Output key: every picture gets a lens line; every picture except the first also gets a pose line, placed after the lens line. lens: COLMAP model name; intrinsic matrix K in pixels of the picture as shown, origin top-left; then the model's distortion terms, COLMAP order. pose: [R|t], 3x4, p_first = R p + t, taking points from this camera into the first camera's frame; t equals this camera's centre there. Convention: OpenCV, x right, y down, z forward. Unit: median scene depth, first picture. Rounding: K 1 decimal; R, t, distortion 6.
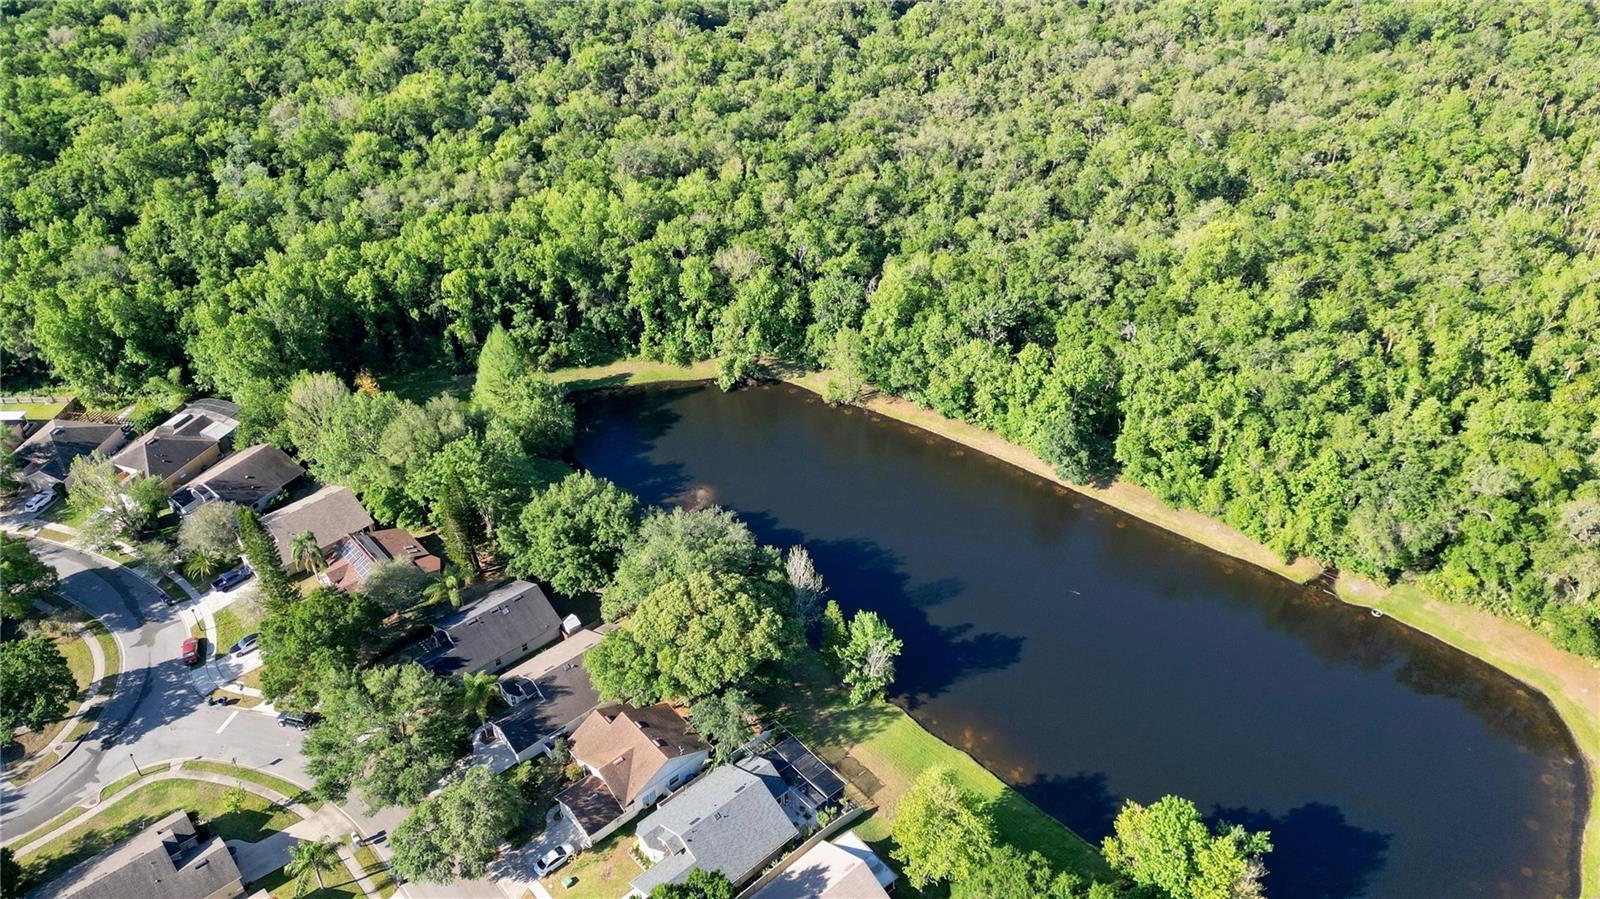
lens RADIAL K [[1112.4, 0, 791.3], [0, 1112.4, 443.9], [0, 0, 1]] dist [0.089923, -0.091164]
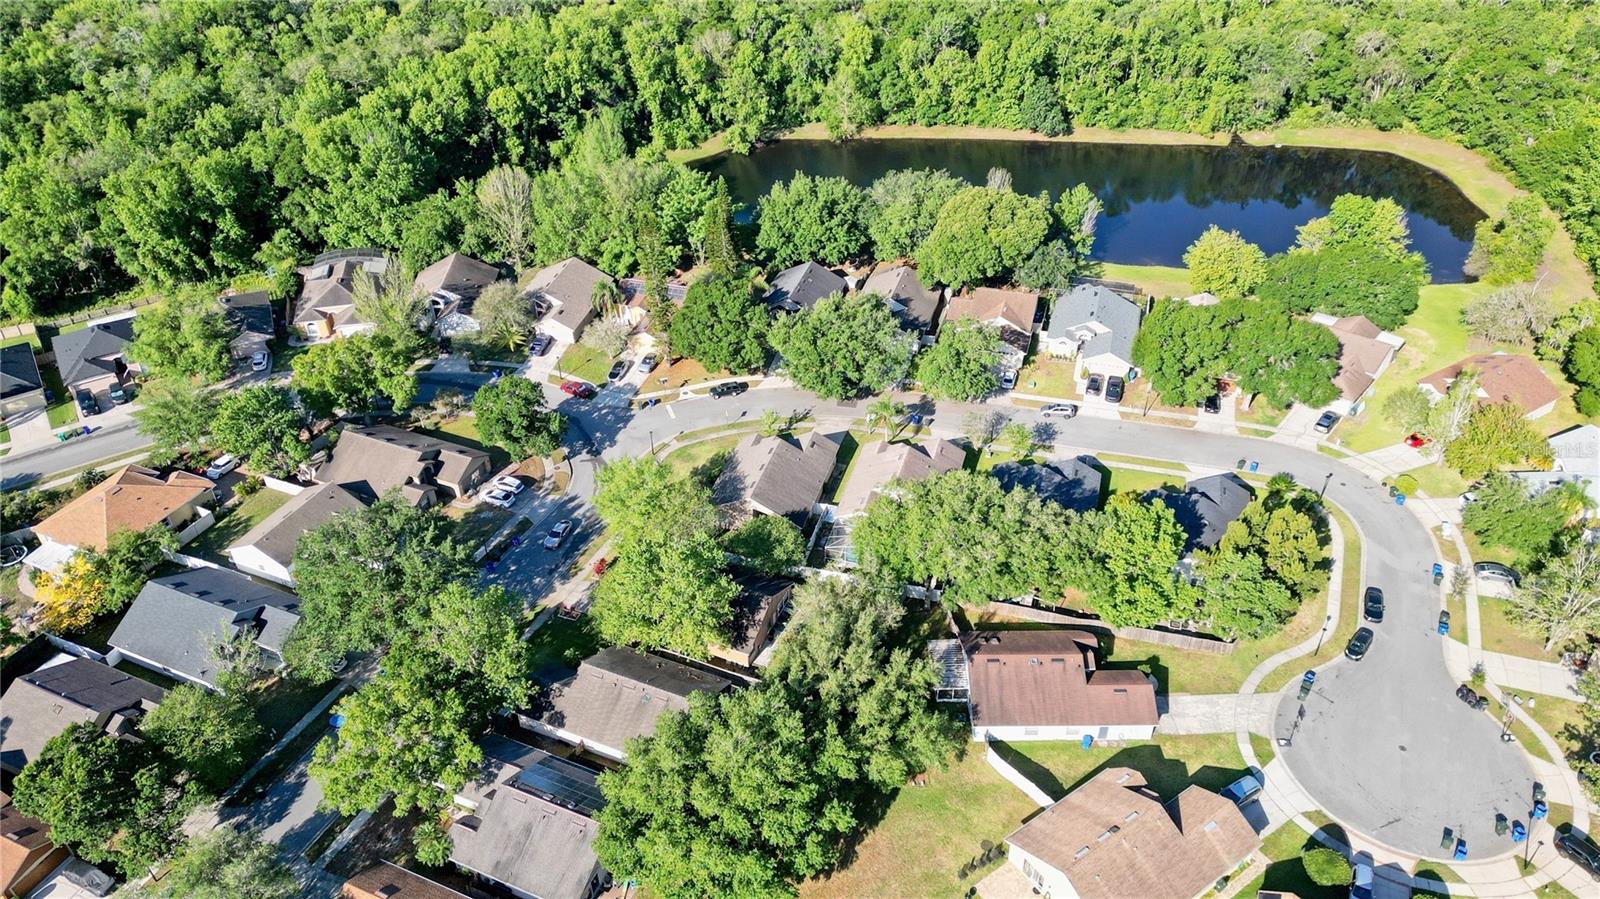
lens RADIAL K [[1112.4, 0, 791.3], [0, 1112.4, 443.9], [0, 0, 1]] dist [0.089923, -0.091164]
pose [[0.853249, -0.319327, 0.412307, -0.672796], [0.311627, 0.946133, 0.087871, 0.167446], [-0.418157, 0.053510, 0.906798, -0.048355]]
